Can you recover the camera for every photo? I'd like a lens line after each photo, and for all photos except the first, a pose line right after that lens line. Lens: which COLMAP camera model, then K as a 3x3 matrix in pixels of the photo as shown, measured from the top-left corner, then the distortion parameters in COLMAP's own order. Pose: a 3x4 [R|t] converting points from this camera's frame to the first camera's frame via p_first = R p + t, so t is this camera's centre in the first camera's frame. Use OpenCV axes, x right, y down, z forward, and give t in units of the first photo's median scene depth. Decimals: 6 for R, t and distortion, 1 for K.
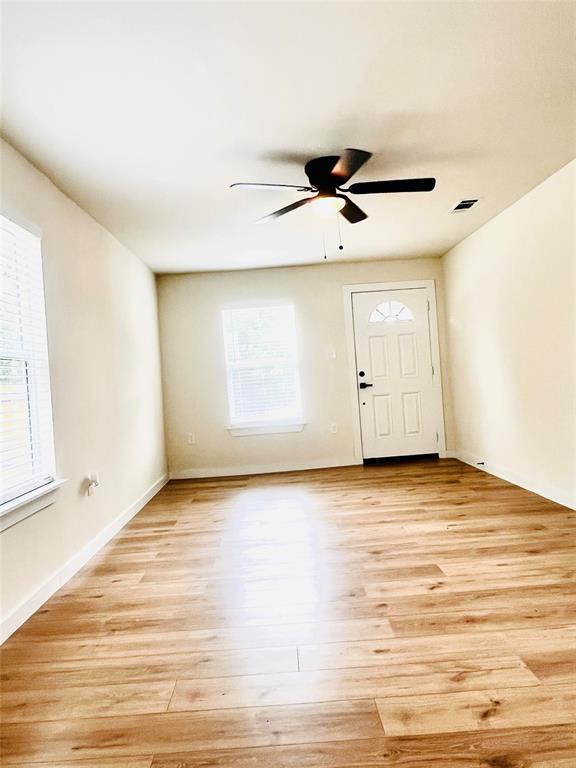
lens RADIAL K [[518.6, 0, 277.1], [0, 518.6, 382.7], [0, 0, 1]] dist [-0.001091, 0.000001]
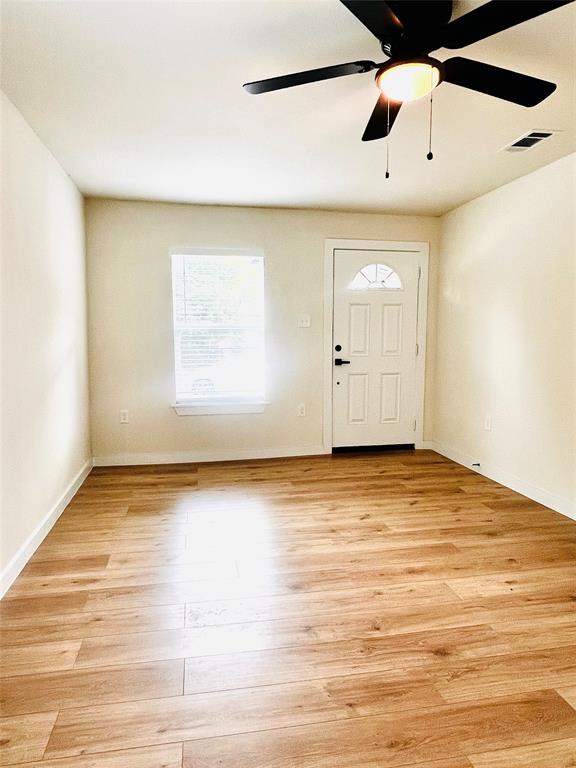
lens RADIAL K [[465.3, 0, 270.0], [0, 465.3, 376.8], [0, 0, 1]] dist [-0.001200, -0.000234]
pose [[0.983192, 0.055162, 0.174043, -0.079932], [-0.069919, 0.994354, 0.079825, -0.024909], [-0.168657, -0.090652, 0.981497, 0.295048]]
